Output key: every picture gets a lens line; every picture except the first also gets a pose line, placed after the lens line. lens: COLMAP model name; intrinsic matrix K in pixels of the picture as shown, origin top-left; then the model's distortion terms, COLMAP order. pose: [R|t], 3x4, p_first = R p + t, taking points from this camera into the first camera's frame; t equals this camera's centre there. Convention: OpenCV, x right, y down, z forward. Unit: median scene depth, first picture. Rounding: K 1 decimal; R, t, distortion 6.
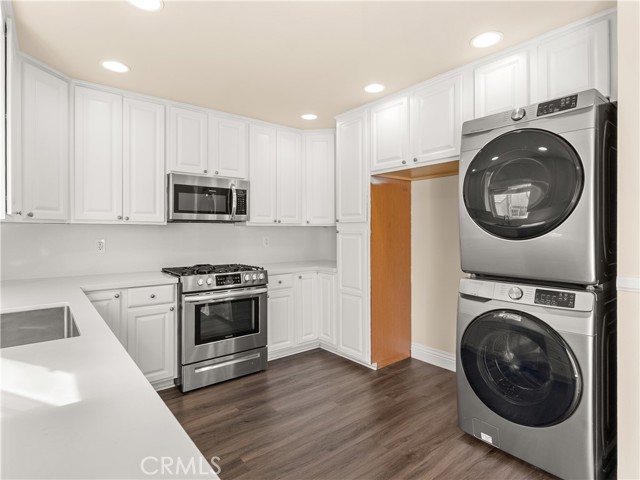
lens RADIAL K [[345.7, 0, 319.1], [0, 345.7, 235.2], [0, 0, 1]] dist [0.001245, -0.000157]
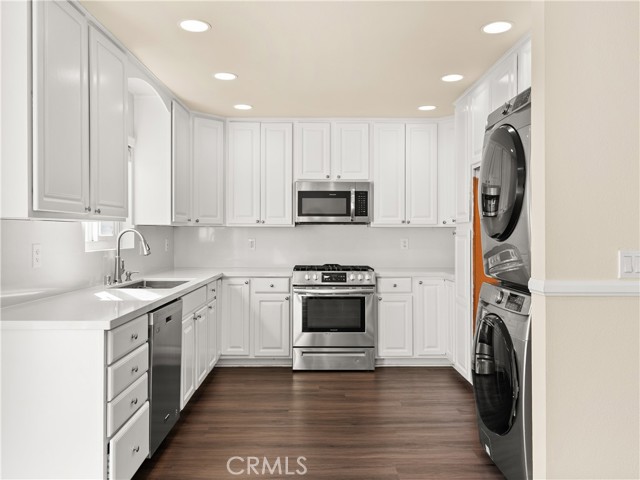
lens RADIAL K [[497.2, 0, 319.6], [0, 497.2, 239.1], [0, 0, 1]] dist [-0.031919, -0.000274]
pose [[0.785805, 0.008122, -0.618421, 0.640434], [-0.008903, 0.999959, 0.001819, 0.006637], [0.618411, 0.004076, 0.785845, -0.236522]]
